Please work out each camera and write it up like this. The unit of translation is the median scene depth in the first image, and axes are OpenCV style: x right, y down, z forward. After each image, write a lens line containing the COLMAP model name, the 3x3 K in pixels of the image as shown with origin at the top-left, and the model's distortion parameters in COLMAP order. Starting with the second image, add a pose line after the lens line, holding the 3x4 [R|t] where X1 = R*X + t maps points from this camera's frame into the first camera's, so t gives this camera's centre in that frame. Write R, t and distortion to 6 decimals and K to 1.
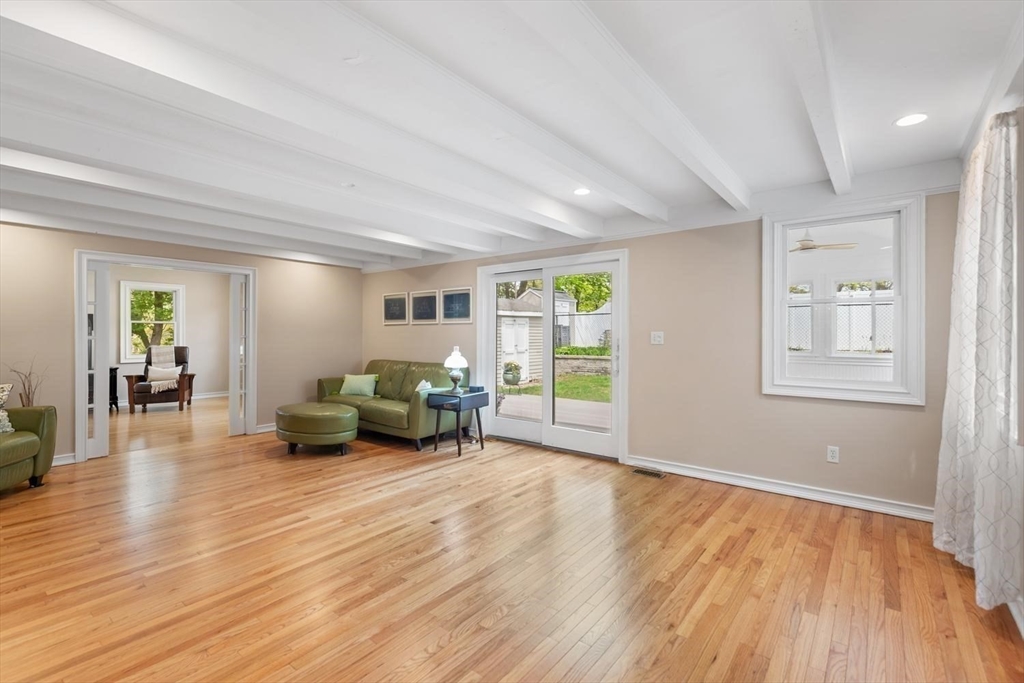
lens RADIAL K [[468.0, 0, 503.7], [0, 468.0, 332.7], [0, 0, 1]] dist [0.008726, -0.001411]
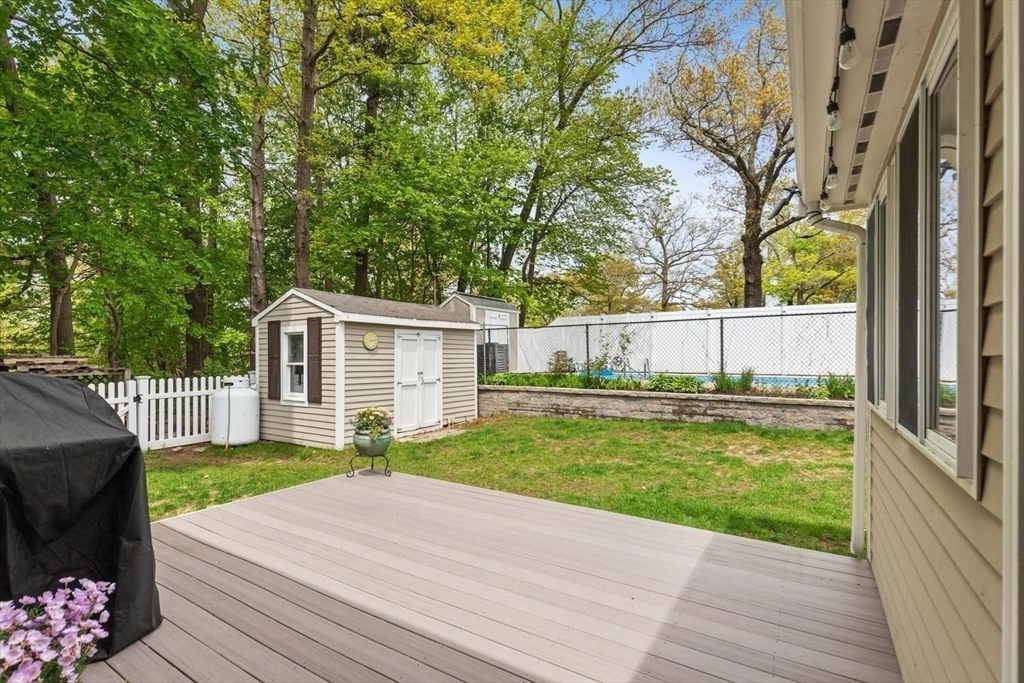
lens RADIAL K [[468.0, 0, 513.1], [0, 468.0, 348.9], [0, 0, 1]] dist [0.008726, -0.001411]
pose [[0.992897, 0.003395, 0.118928, 0.068817], [-0.001717, 0.999898, -0.014210, 0.002979], [-0.118964, 0.013905, 0.992801, 0.310415]]
